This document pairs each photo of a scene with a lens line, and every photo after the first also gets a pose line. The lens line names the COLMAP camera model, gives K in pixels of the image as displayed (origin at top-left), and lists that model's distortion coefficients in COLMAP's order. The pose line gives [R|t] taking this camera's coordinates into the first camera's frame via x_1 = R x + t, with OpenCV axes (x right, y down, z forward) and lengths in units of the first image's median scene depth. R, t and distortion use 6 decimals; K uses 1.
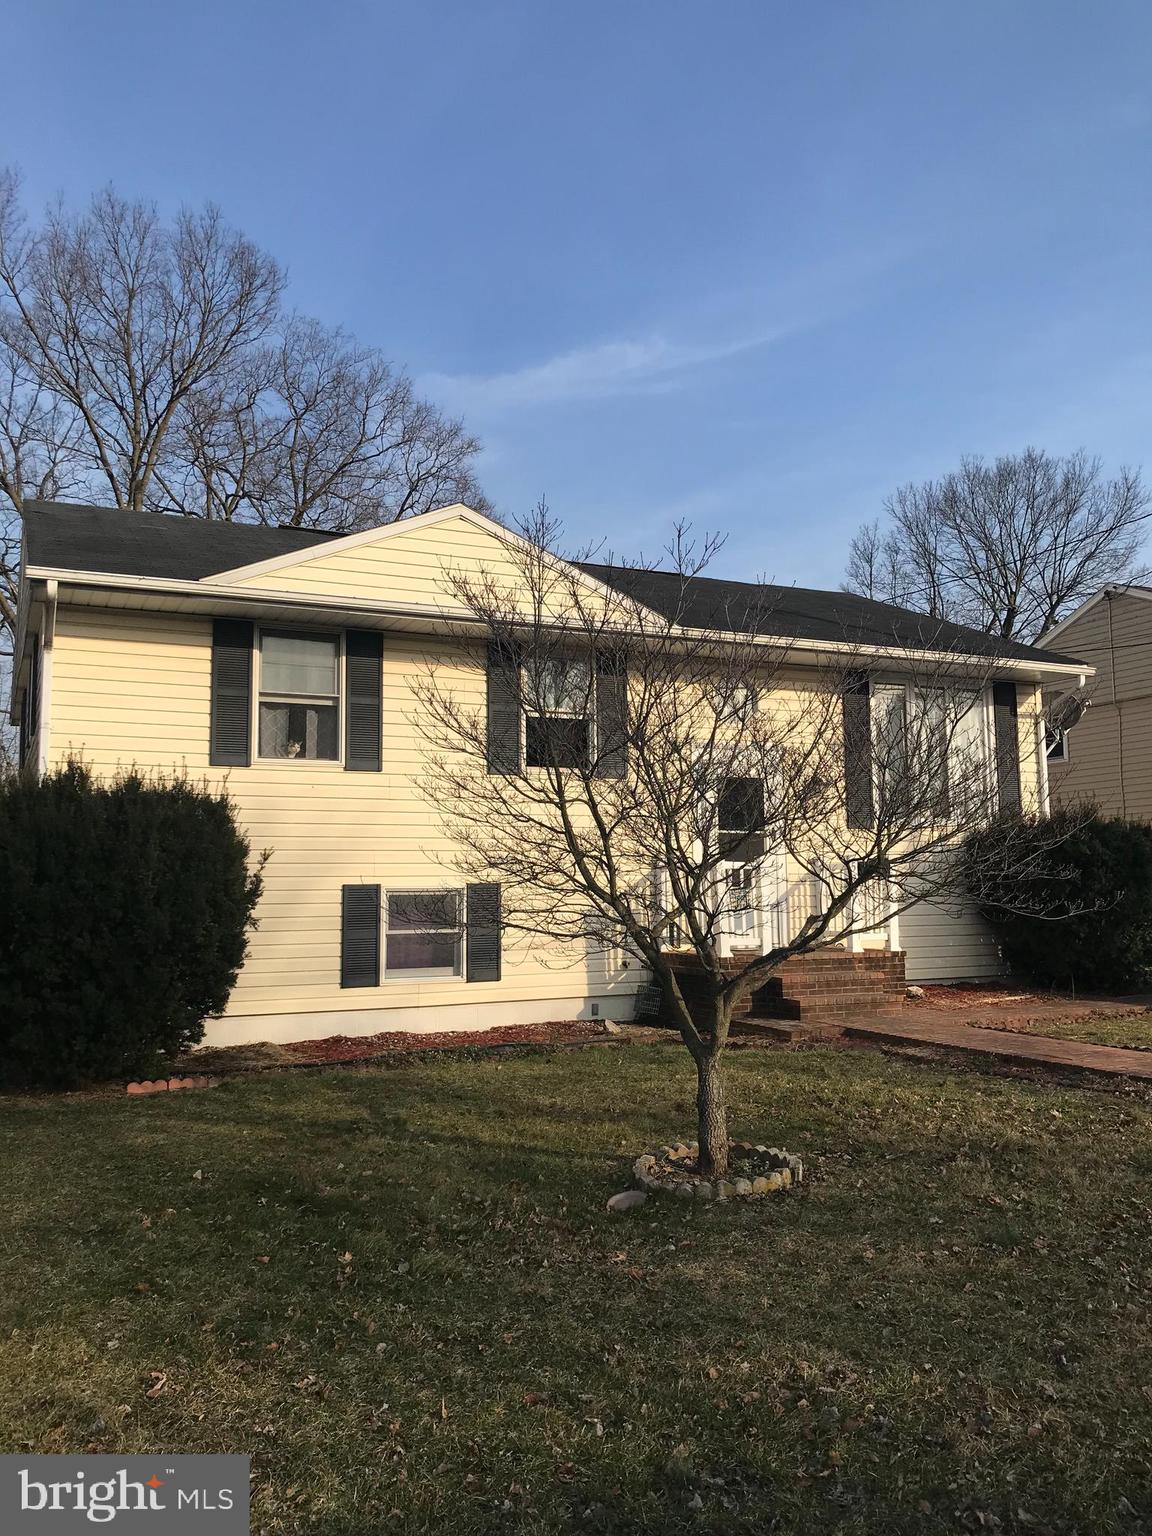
lens RADIAL K [[1428.1, 0, 576.1], [0, 1428.1, 694.7], [0, 0, 1]] dist [-0.005849, -0.004957]
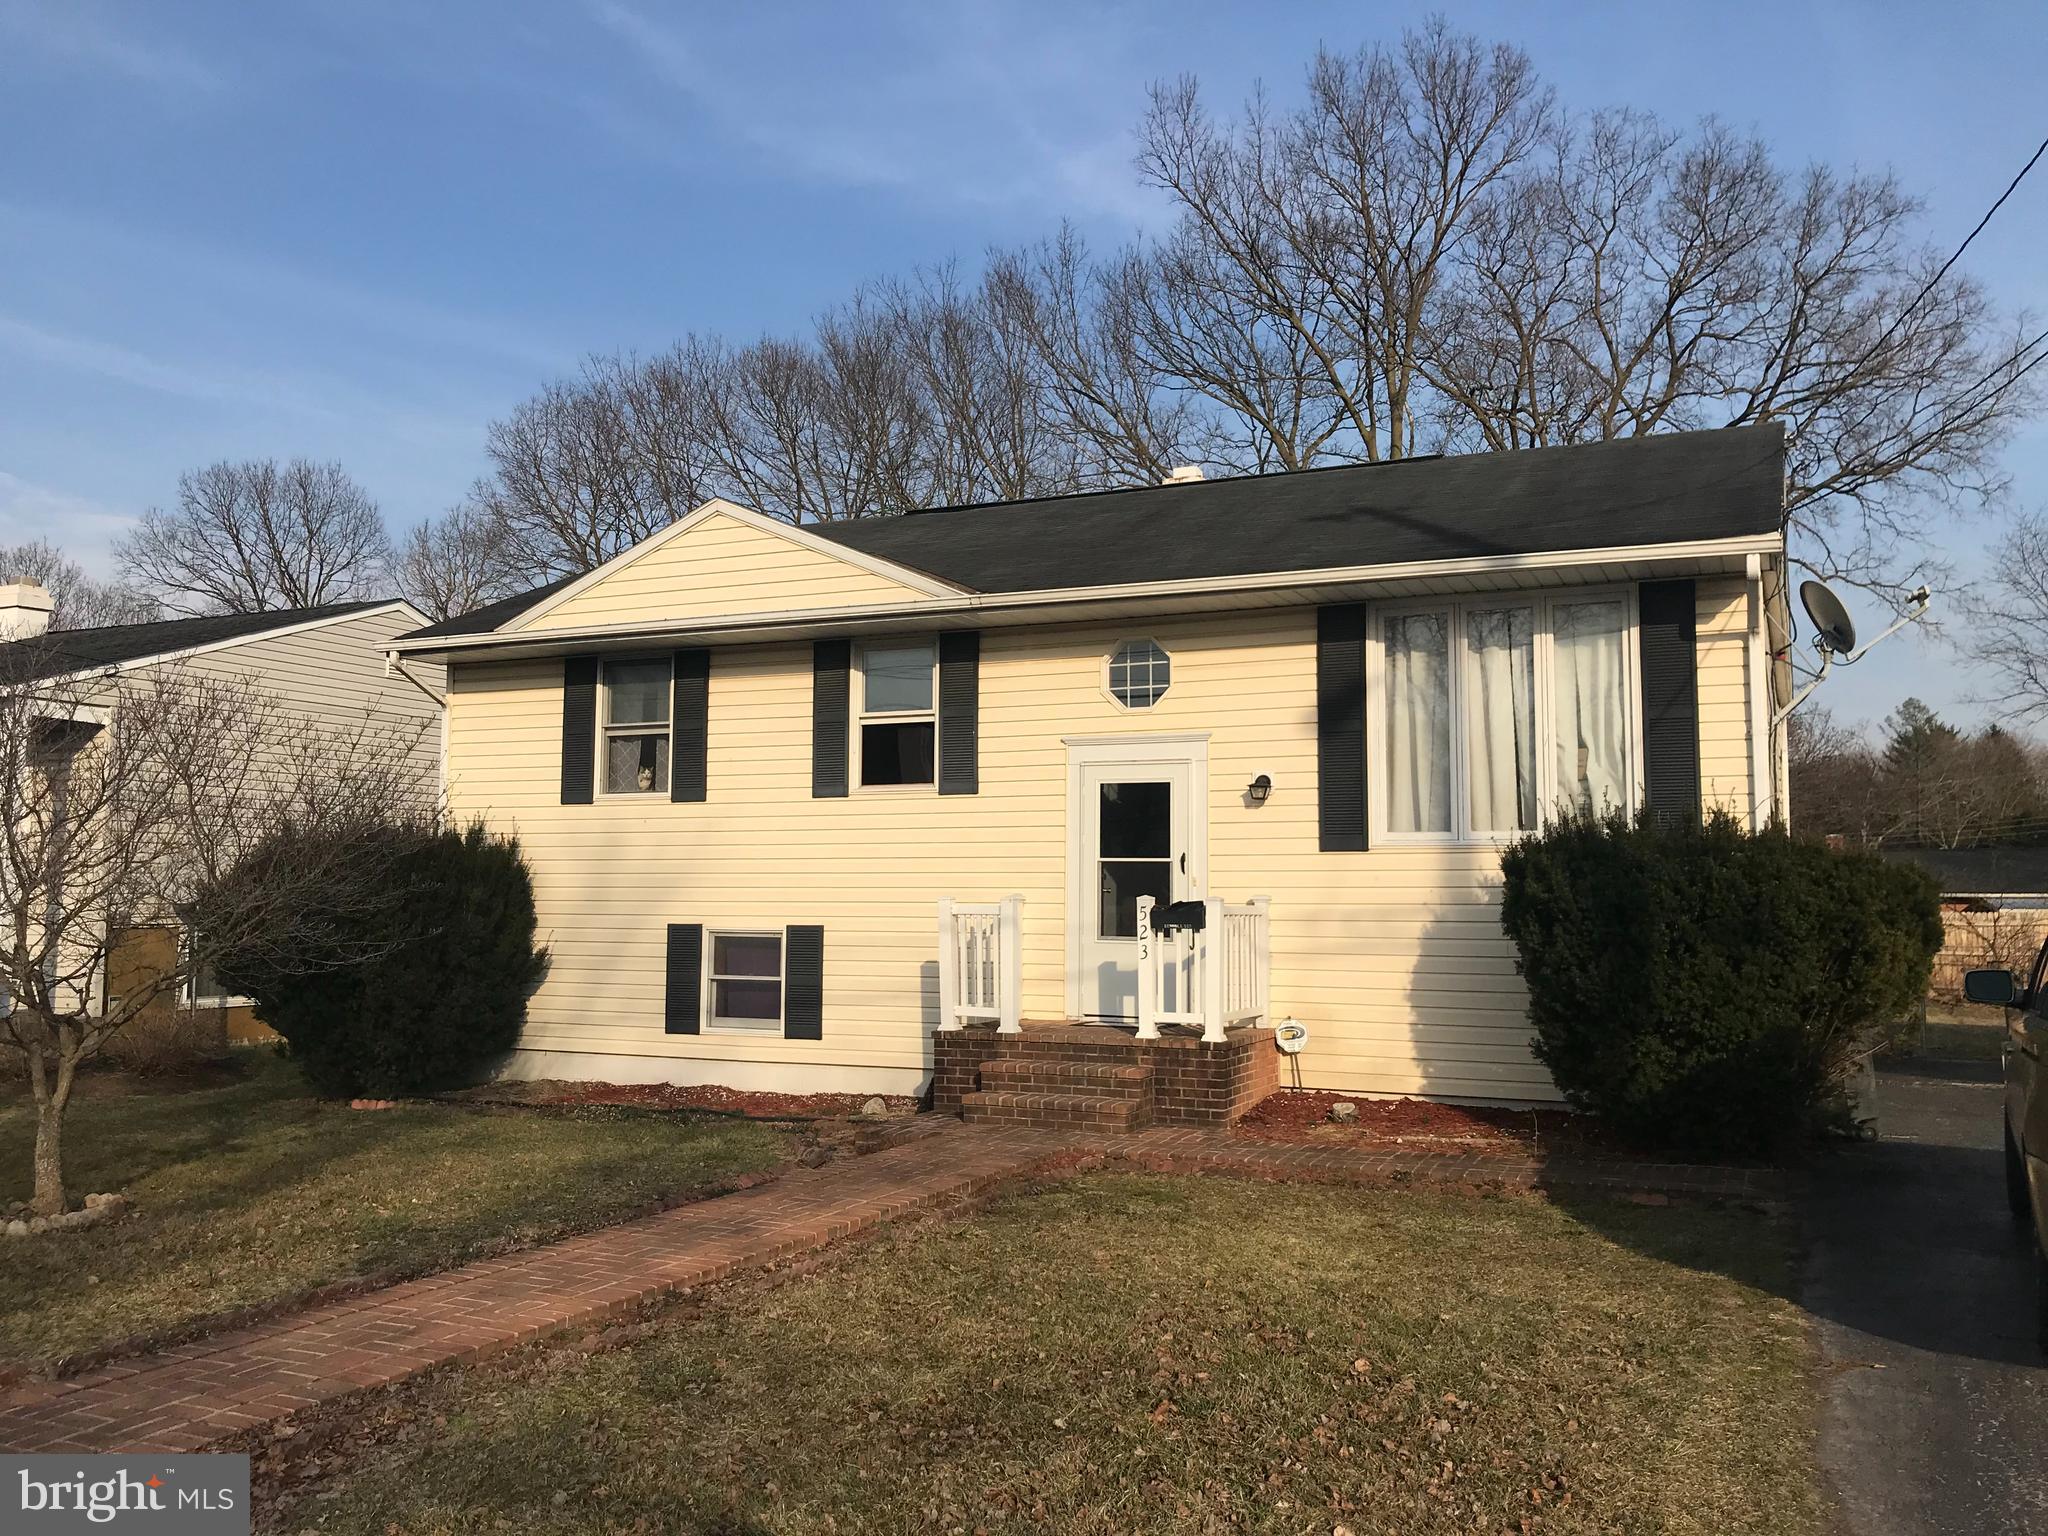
lens RADIAL K [[1650.3, 0, 1033.0], [0, 1650.3, 758.1], [0, 0, 1]] dist [0.005778, -0.002688]
pose [[0.609209, -0.061301, -0.790637, 0.830263], [0.091021, 0.995824, -0.007076, 0.052740], [0.787768, -0.067654, 0.612245, 0.518500]]
